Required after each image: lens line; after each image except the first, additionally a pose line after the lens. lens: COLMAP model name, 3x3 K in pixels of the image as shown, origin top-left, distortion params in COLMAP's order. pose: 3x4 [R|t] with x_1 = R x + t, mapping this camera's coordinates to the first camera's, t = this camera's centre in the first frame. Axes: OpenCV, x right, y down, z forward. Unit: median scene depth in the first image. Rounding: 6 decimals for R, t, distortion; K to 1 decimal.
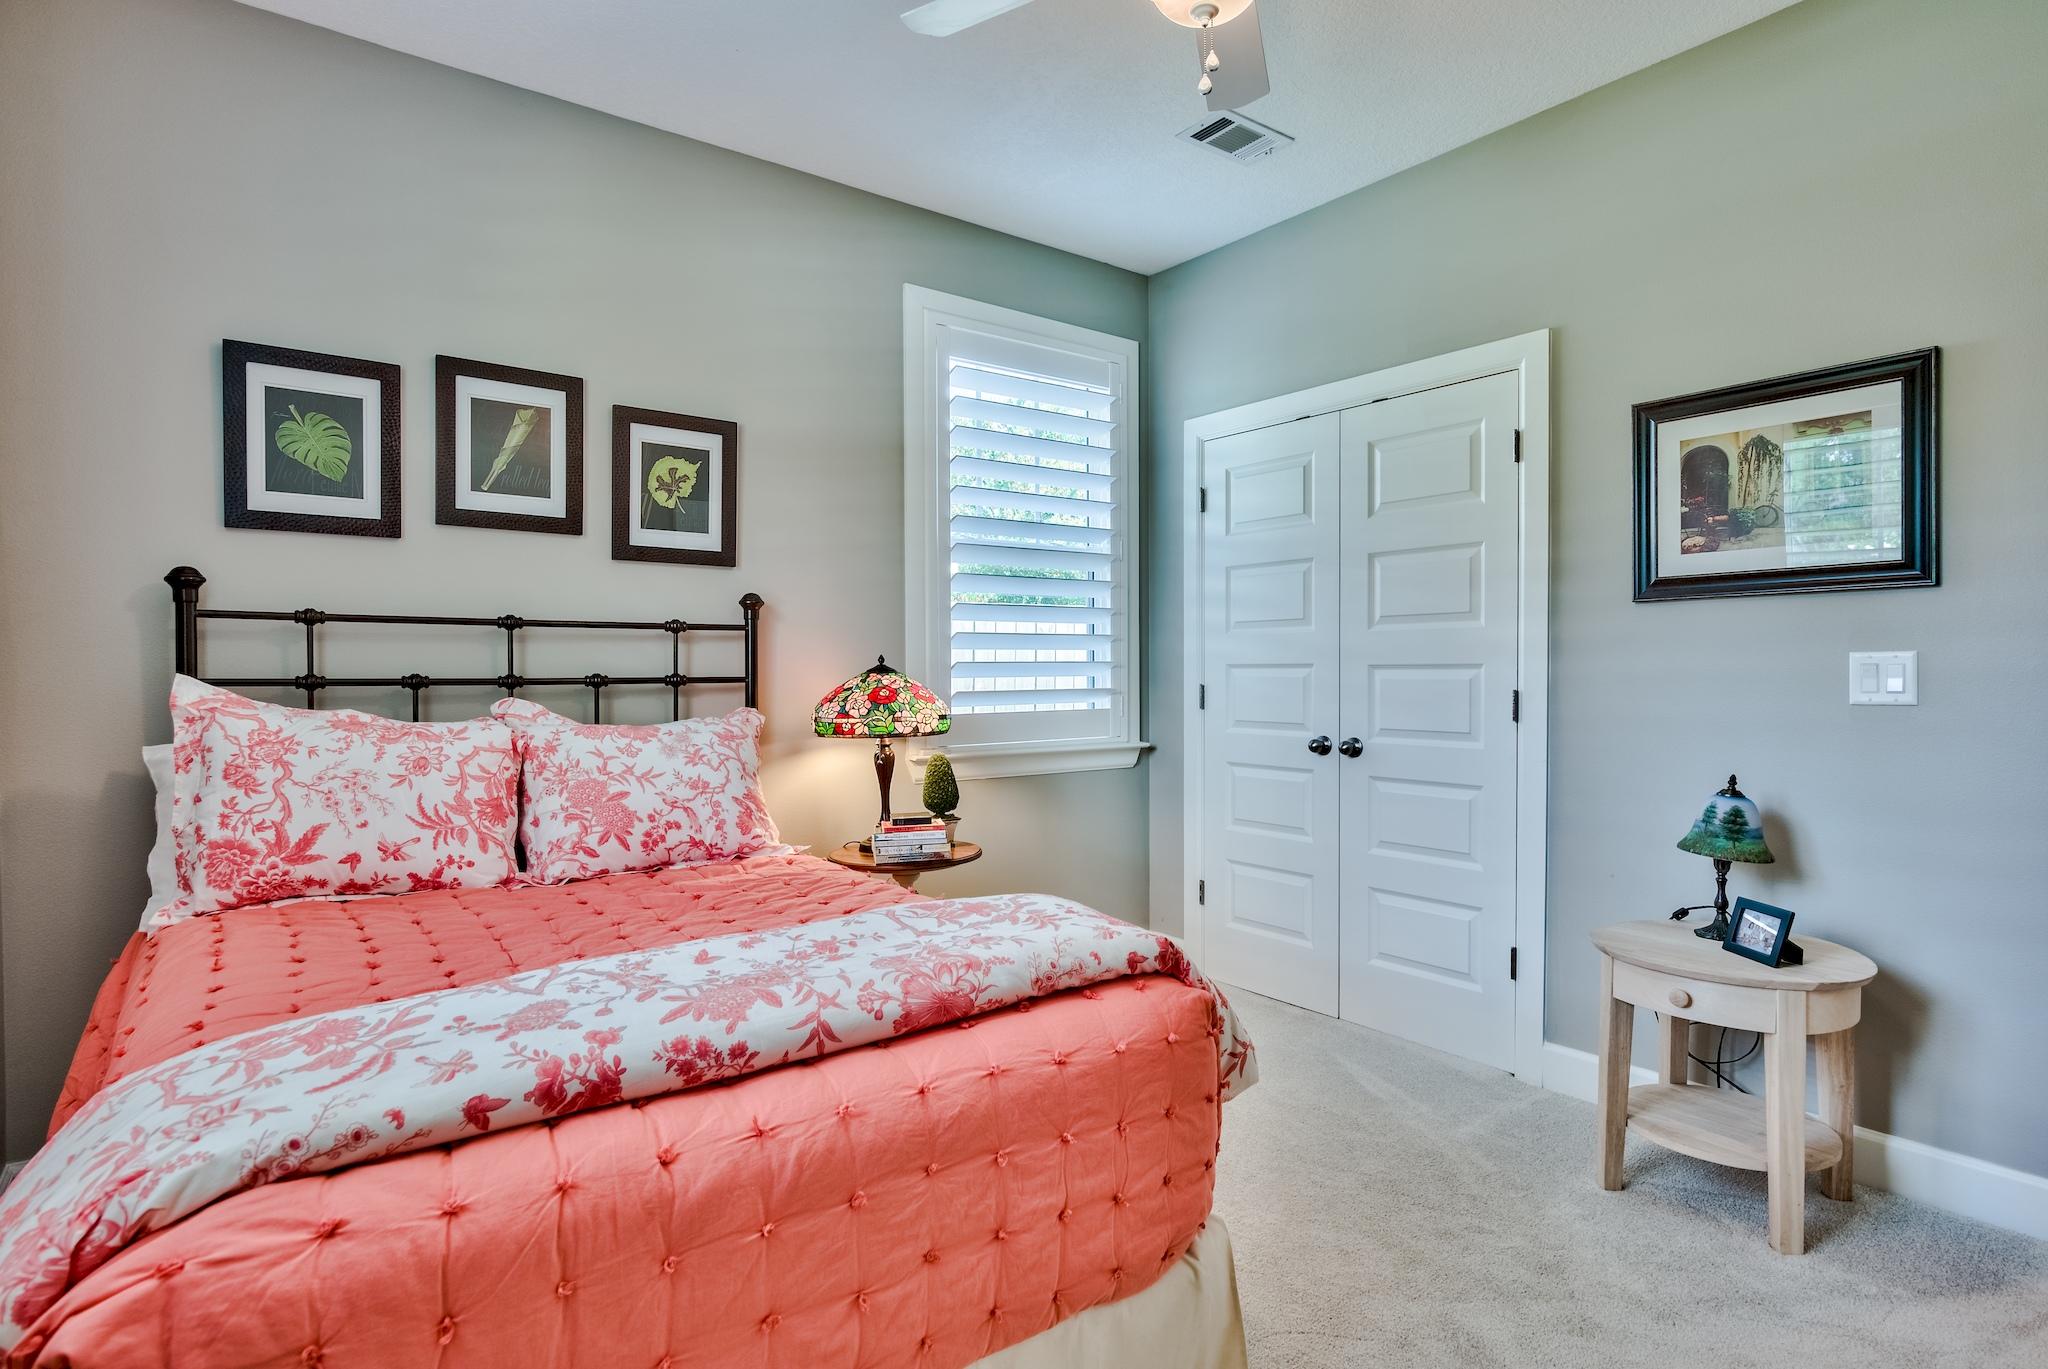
lens RADIAL K [[1064.6, 0, 1024.0], [0, 1064.6, 684.5], [0, 0, 1]] dist [-0.000550, -0.000014]
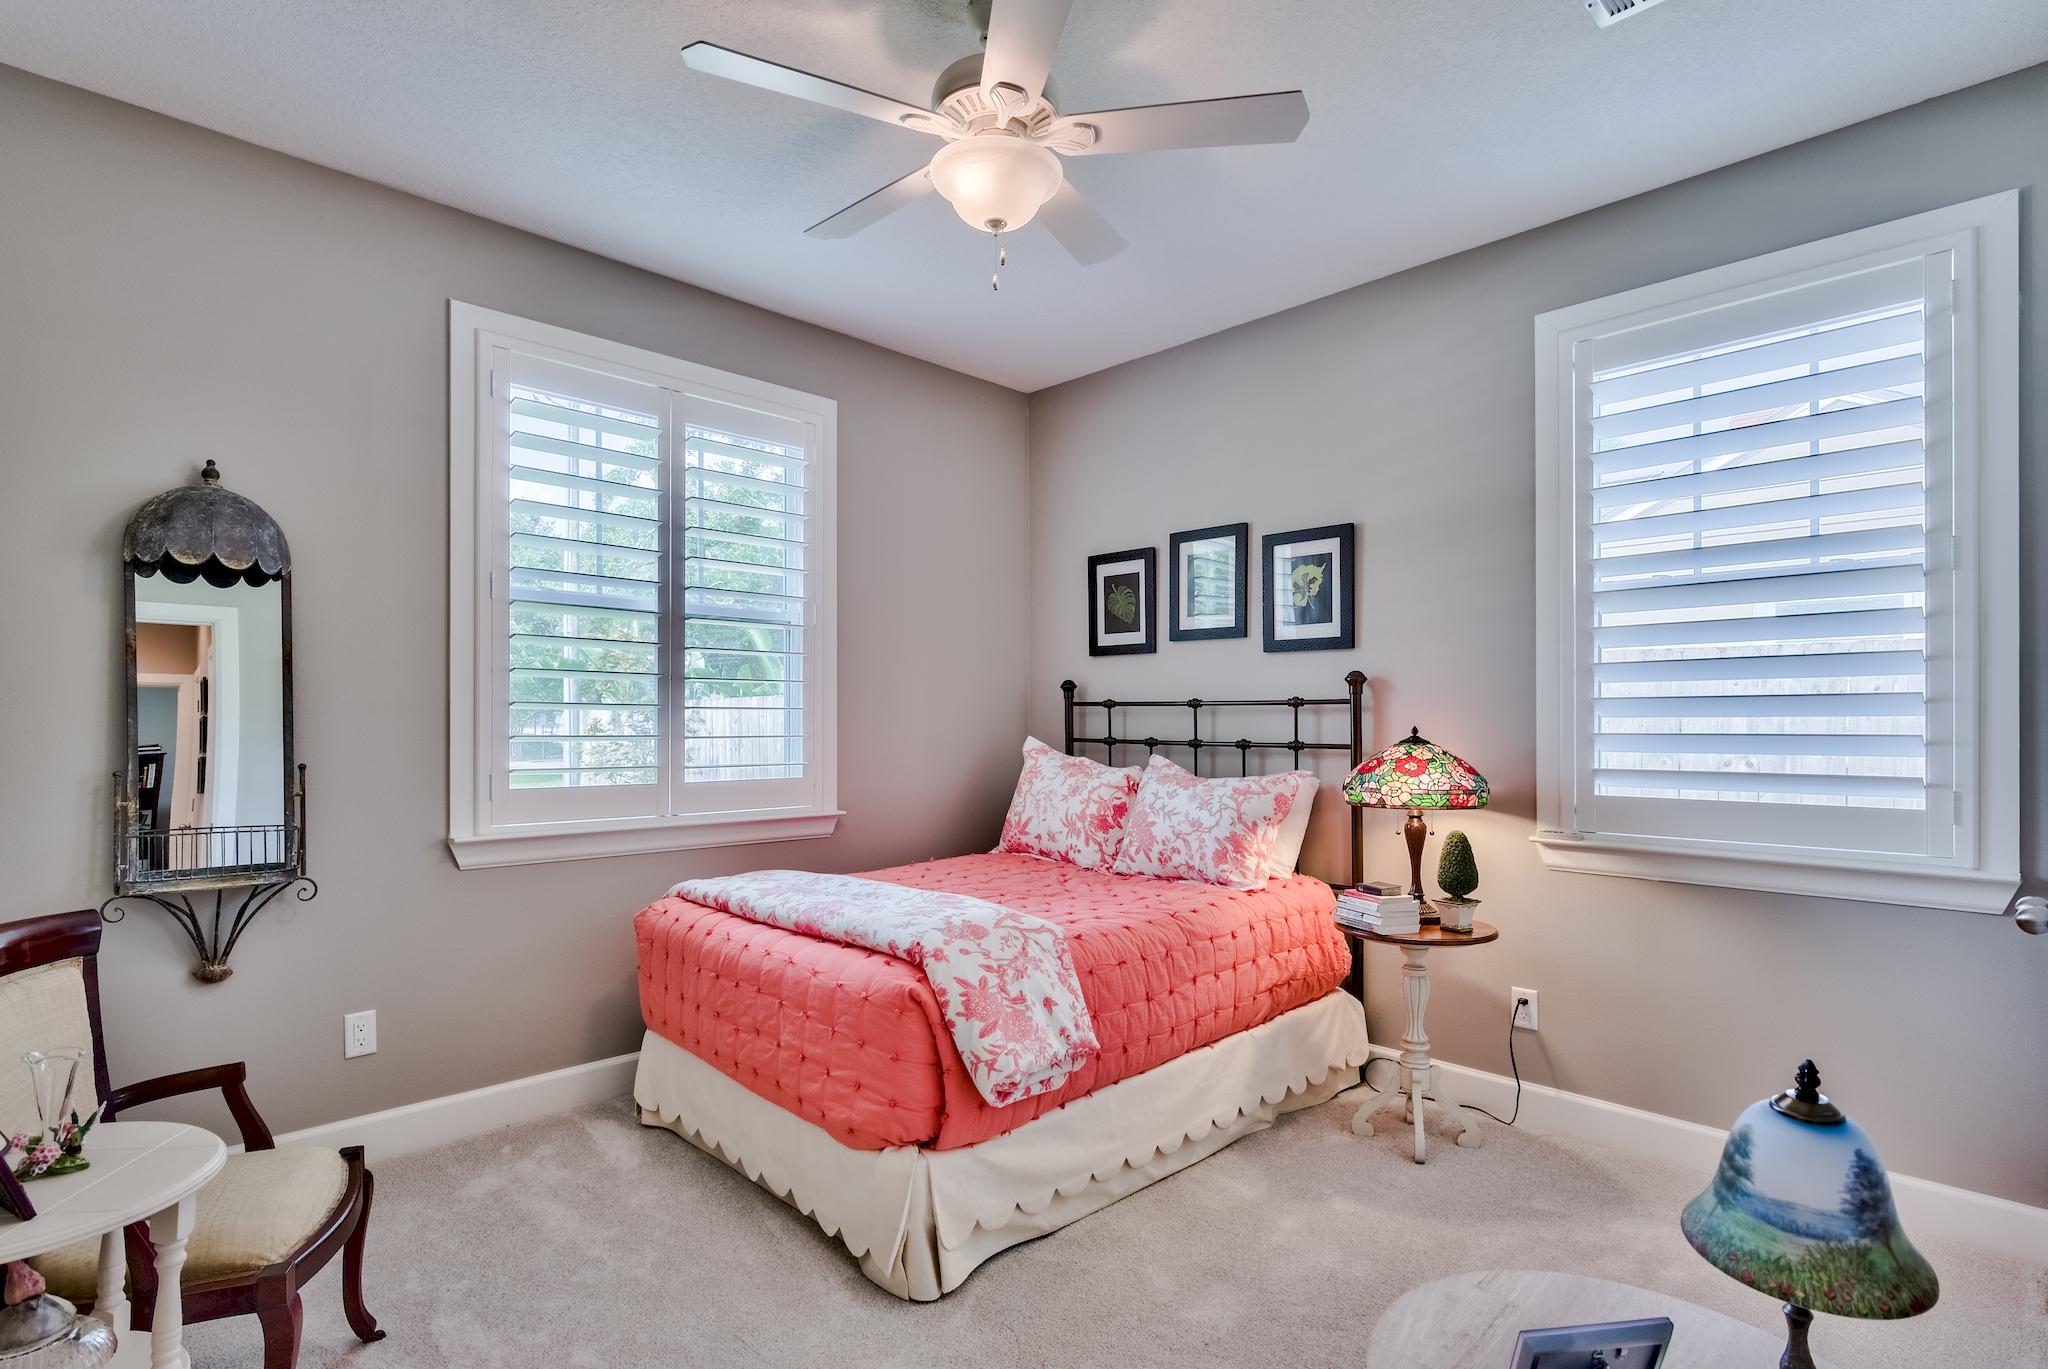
lens RADIAL K [[1046.7, 0, 1018.4], [0, 1046.7, 705.6], [0, 0, 1]] dist [0.000381, -0.000019]
pose [[0.107718, -0.007817, -0.994151, 1.004814], [-0.012488, 0.999880, -0.009216, -0.041486], [0.994103, 0.013408, 0.107608, 0.645143]]
